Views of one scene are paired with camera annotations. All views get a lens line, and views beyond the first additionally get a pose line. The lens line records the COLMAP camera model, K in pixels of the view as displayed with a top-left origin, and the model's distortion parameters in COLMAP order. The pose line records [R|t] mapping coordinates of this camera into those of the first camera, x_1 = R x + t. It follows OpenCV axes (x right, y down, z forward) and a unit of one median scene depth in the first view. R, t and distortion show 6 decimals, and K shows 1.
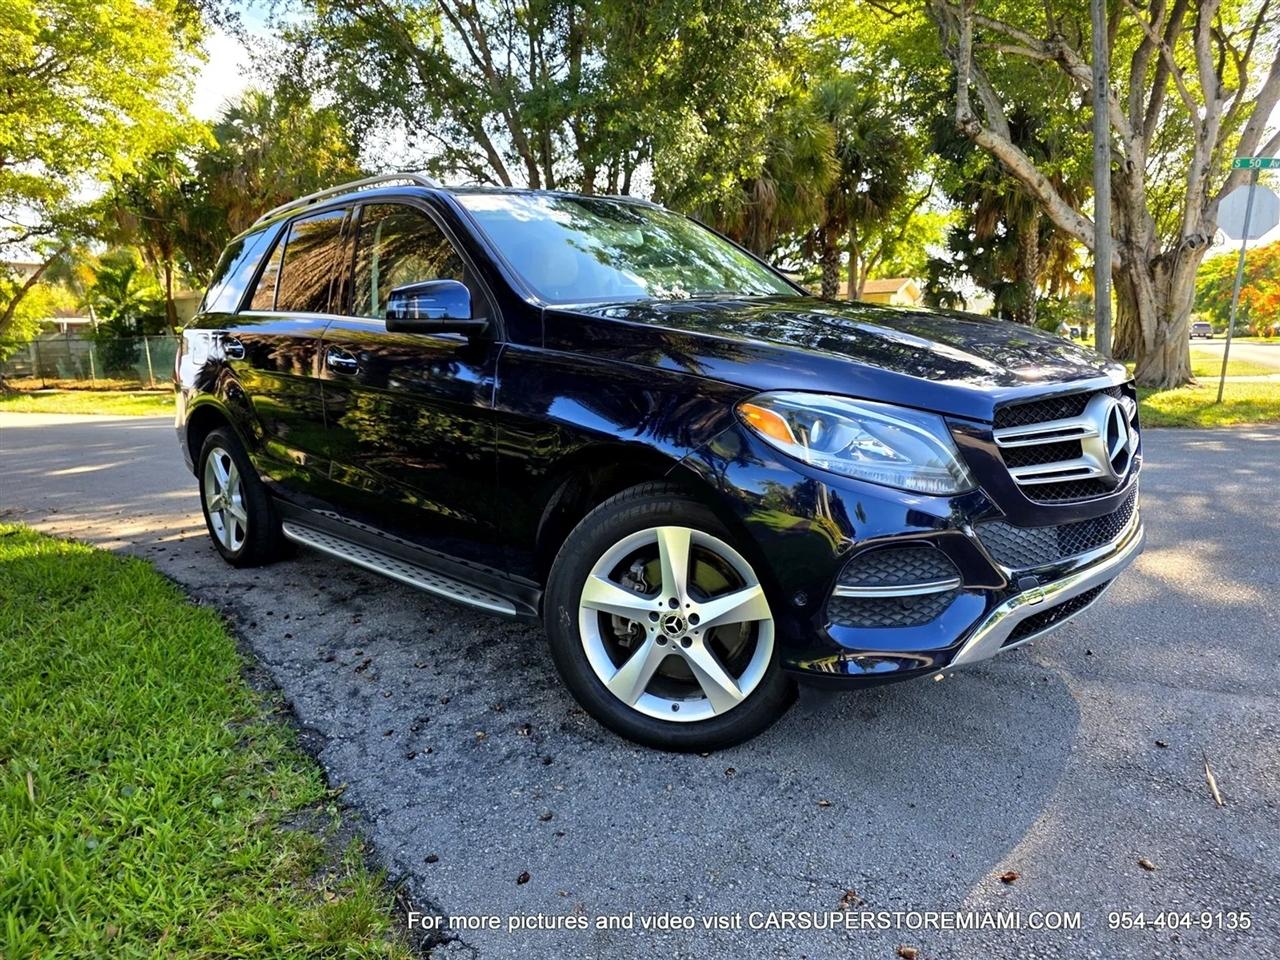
lens RADIAL K [[790.7, 0, 622.6], [0, 790.7, 471.7], [0, 0, 1]] dist [0.033889, -0.025347]
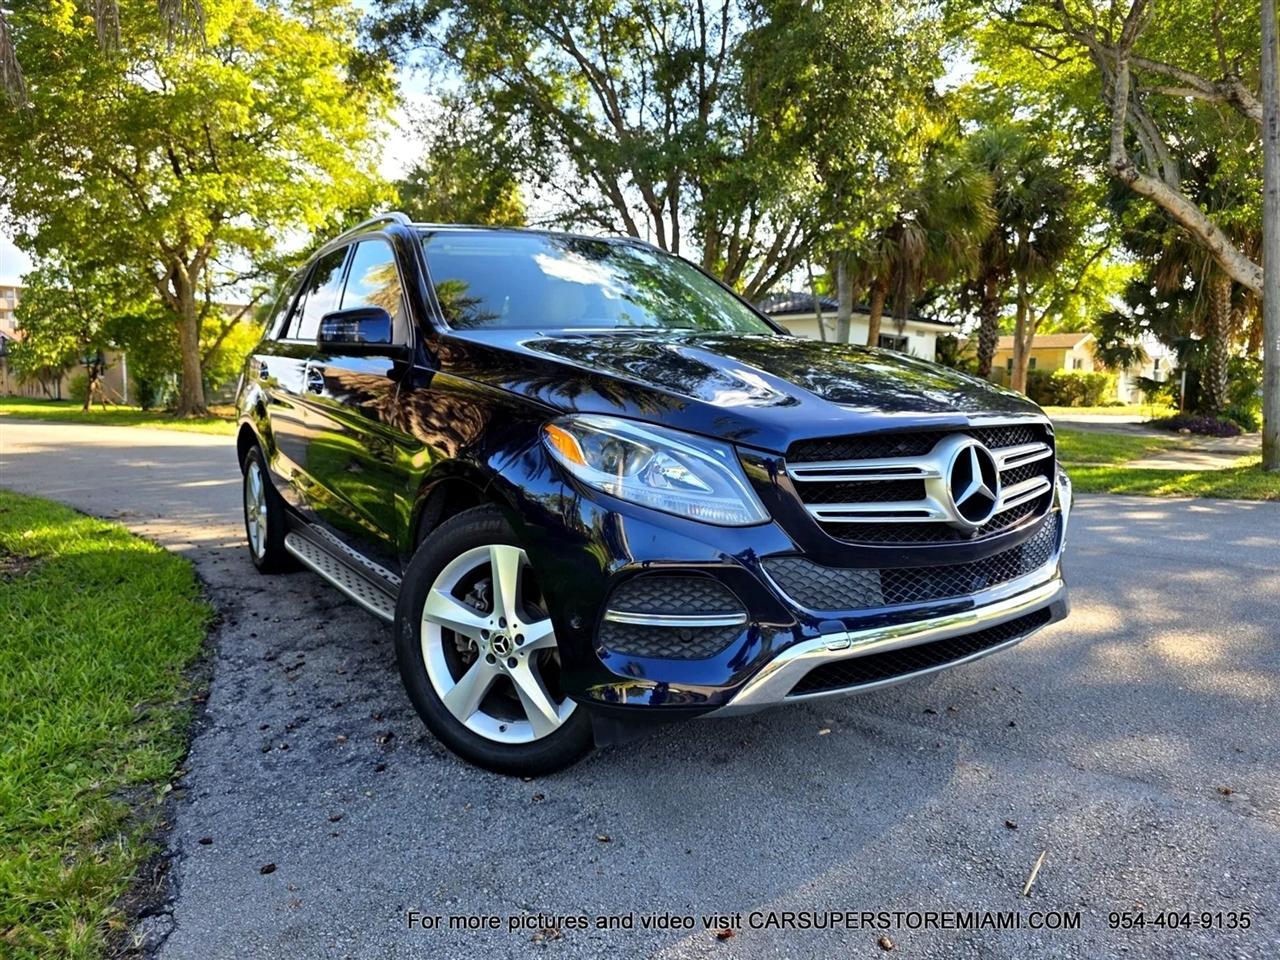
lens RADIAL K [[790.7, 0, 644.2], [0, 790.7, 472.8], [0, 0, 1]] dist [0.033889, -0.025347]
pose [[0.984099, 0.050729, -0.170222, 0.313898], [-0.060487, 0.996780, -0.052632, 0.014645], [0.167004, 0.062091, 0.983999, 0.019155]]
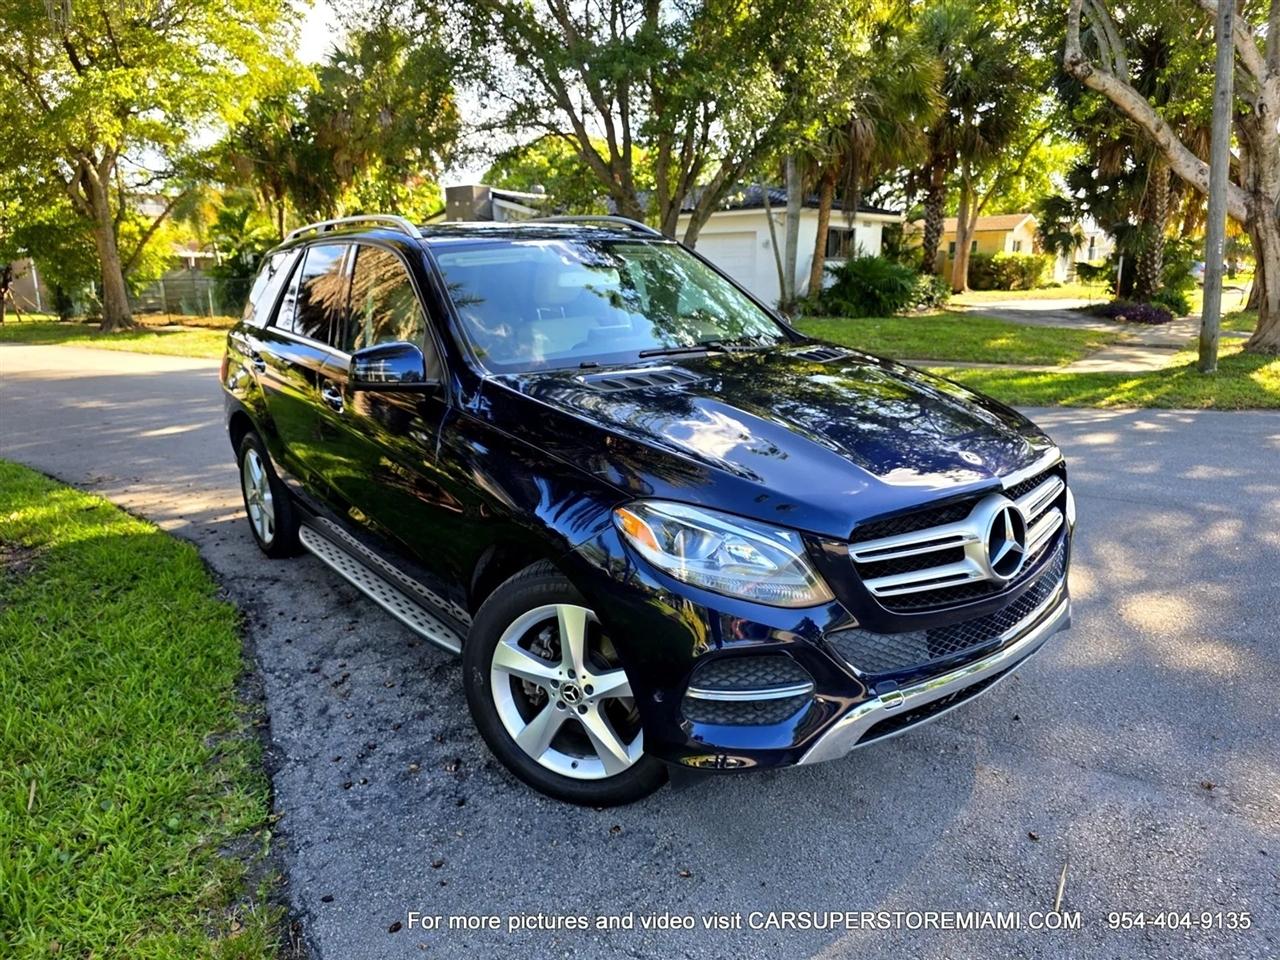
lens RADIAL K [[790.7, 0, 630.8], [0, 790.7, 456.2], [0, 0, 1]] dist [0.033889, -0.025347]
pose [[0.993226, 0.033381, -0.111305, 0.199520], [-0.026273, 0.997557, 0.064726, -0.158607], [0.113194, -0.061363, 0.991676, -0.042098]]
